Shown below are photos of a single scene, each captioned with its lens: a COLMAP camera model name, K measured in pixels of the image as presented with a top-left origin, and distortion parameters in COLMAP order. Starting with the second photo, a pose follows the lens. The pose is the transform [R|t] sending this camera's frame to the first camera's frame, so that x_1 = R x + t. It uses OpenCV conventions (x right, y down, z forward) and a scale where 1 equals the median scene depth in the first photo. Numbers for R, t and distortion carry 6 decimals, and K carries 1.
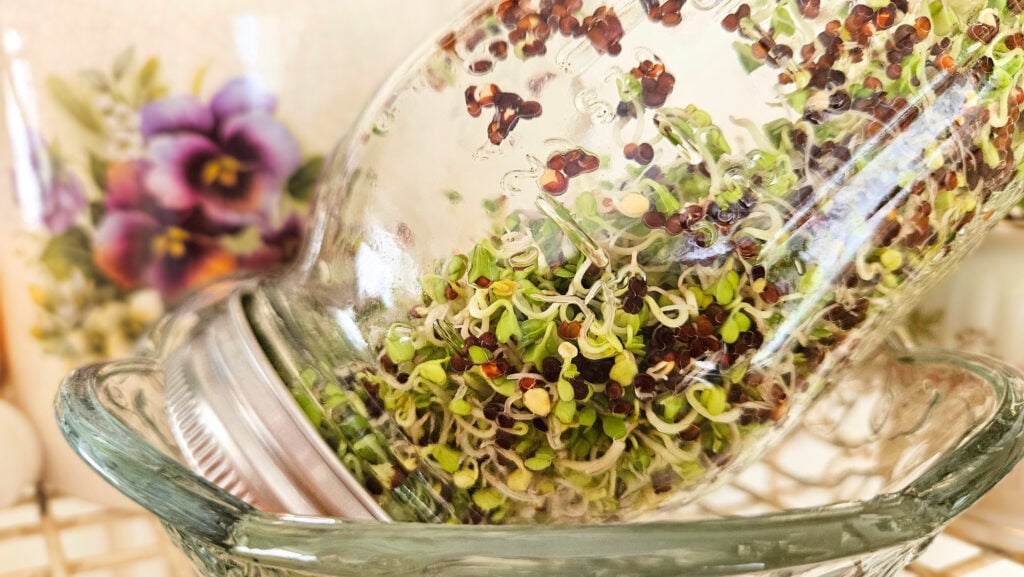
lens RADIAL K [[714.3, 0, 510.6], [0, 714.3, 299.7], [0, 0, 1]] dist [-0.005836, -0.008606]
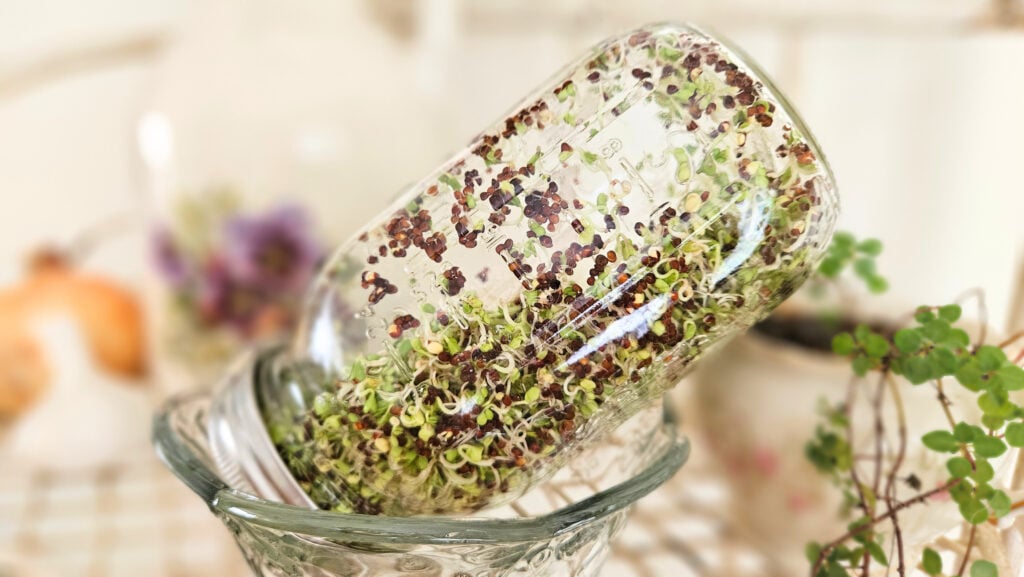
lens RADIAL K [[714.3, 0, 533.5], [0, 714.3, 309.3], [0, 0, 1]] dist [-0.005836, -0.008606]
pose [[0.986096, 0.079340, -0.146012, 0.675762], [-0.073090, 0.996185, 0.047689, -0.332866], [0.149239, -0.036354, 0.988133, -0.794752]]
